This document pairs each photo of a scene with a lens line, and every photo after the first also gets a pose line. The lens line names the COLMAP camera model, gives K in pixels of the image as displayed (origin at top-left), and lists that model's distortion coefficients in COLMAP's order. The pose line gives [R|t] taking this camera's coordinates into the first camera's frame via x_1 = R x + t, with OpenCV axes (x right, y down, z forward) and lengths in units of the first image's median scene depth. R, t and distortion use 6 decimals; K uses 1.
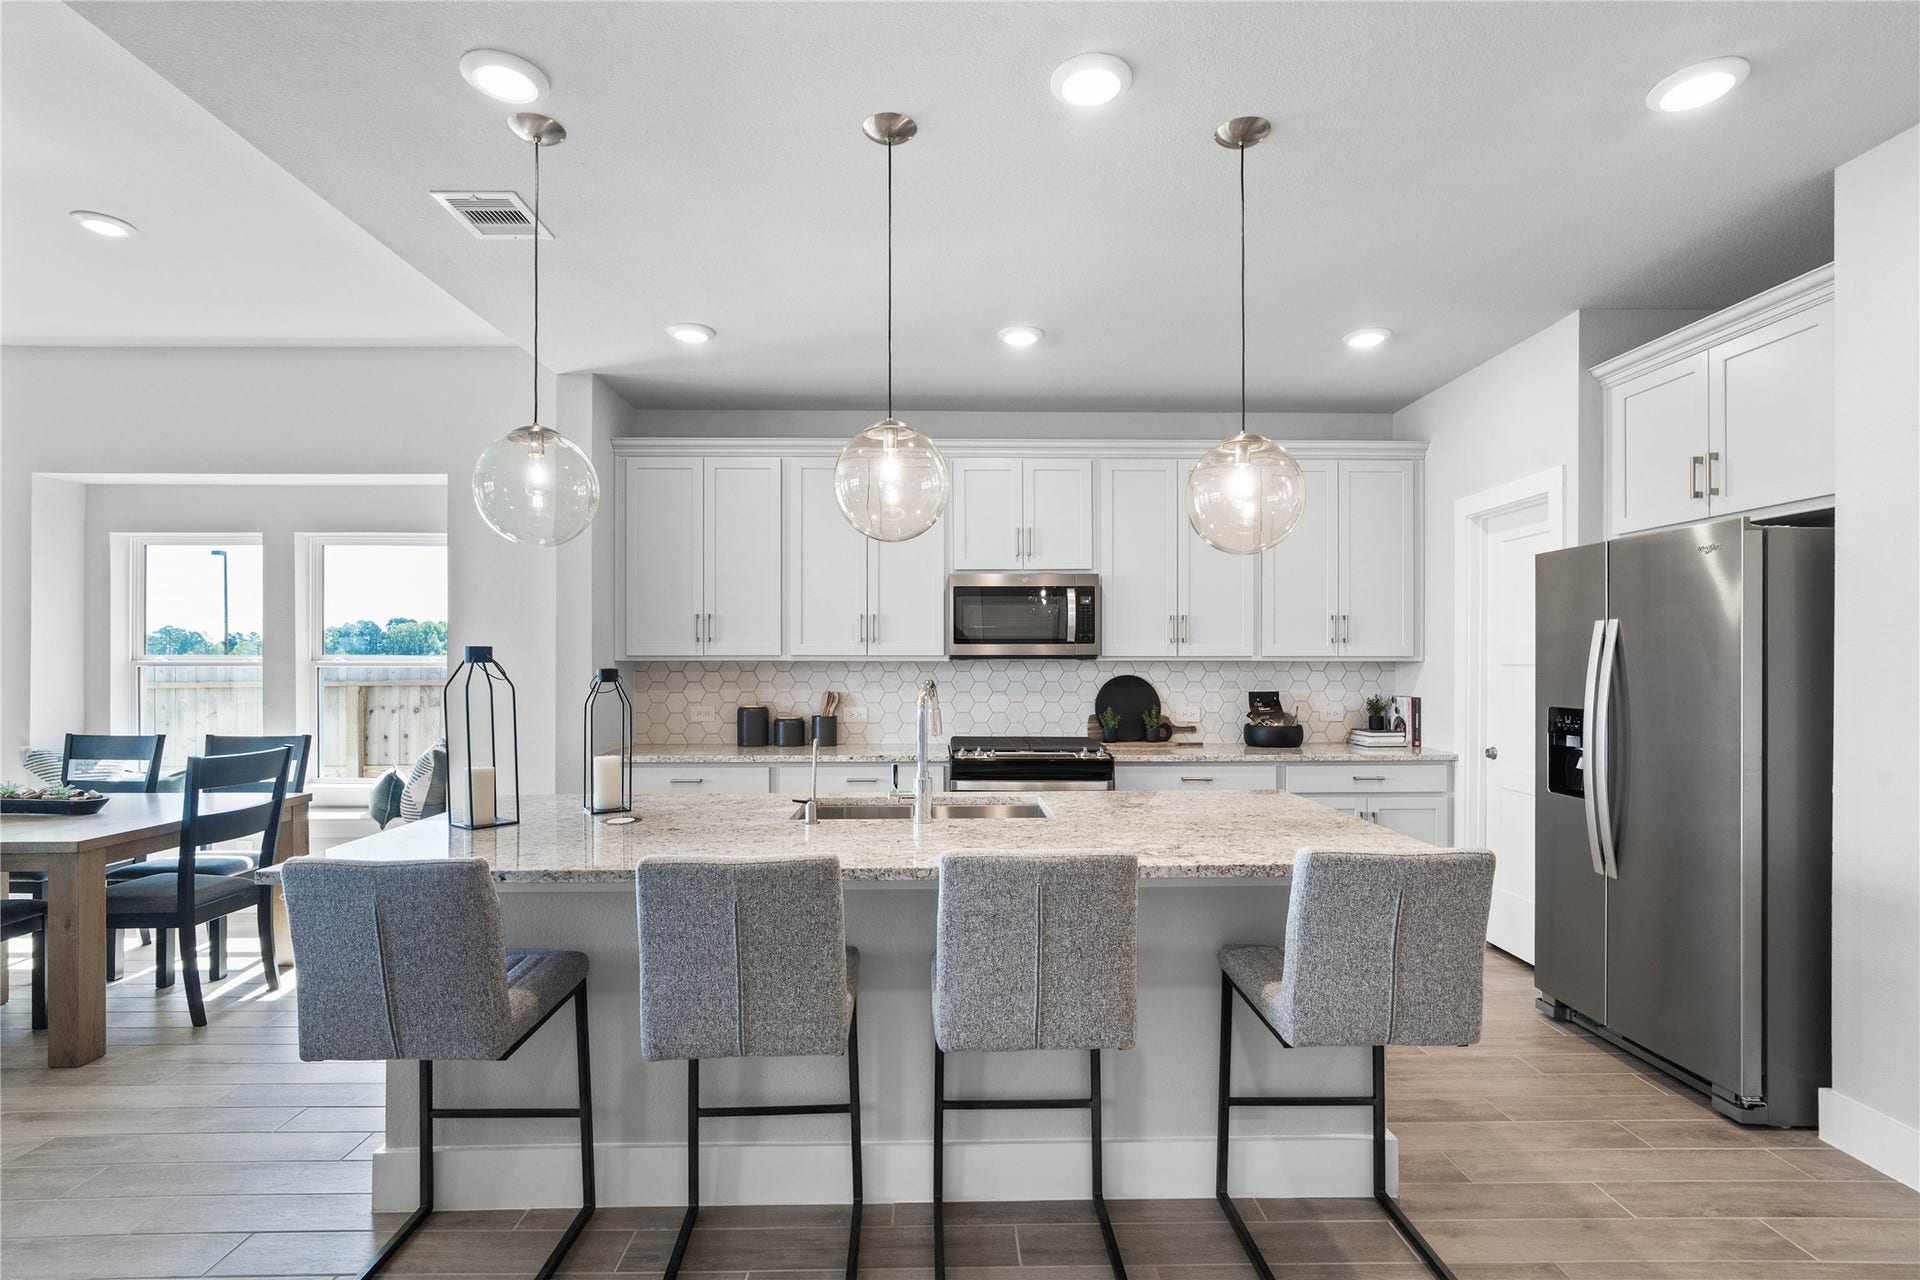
lens RADIAL K [[923.0, 0, 960.0], [0, 923.0, 640.0], [0, 0, 1]] dist [-0.002989, -0.000712]
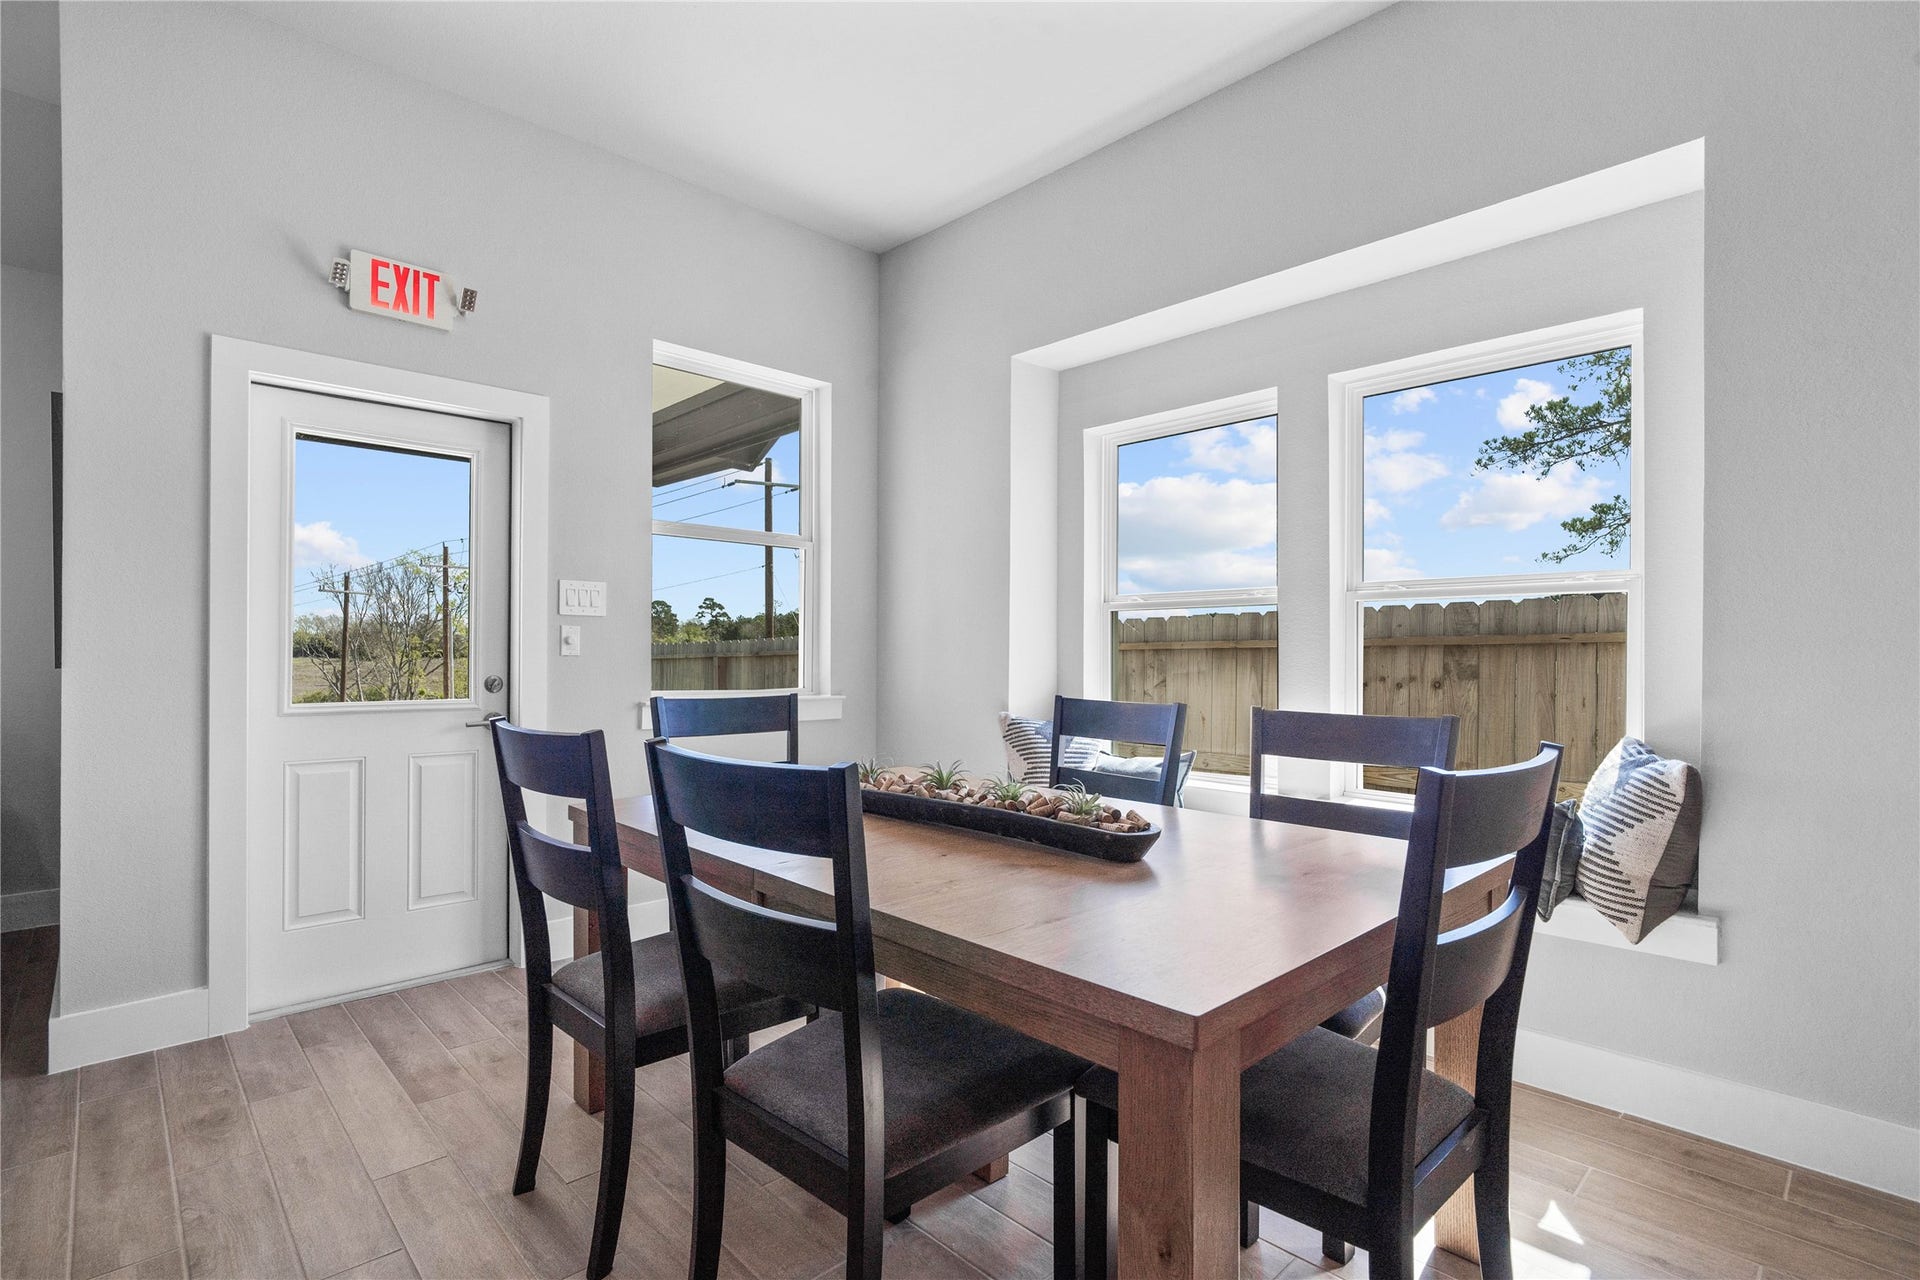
lens RADIAL K [[923.0, 0, 960.0], [0, 923.0, 640.0], [0, 0, 1]] dist [-0.002989, -0.000712]
pose [[0.688219, -0.006815, -0.725471, -0.460459], [0.014432, 0.999887, 0.004298, 0.049233], [0.725359, -0.013428, 0.688239, 0.420737]]
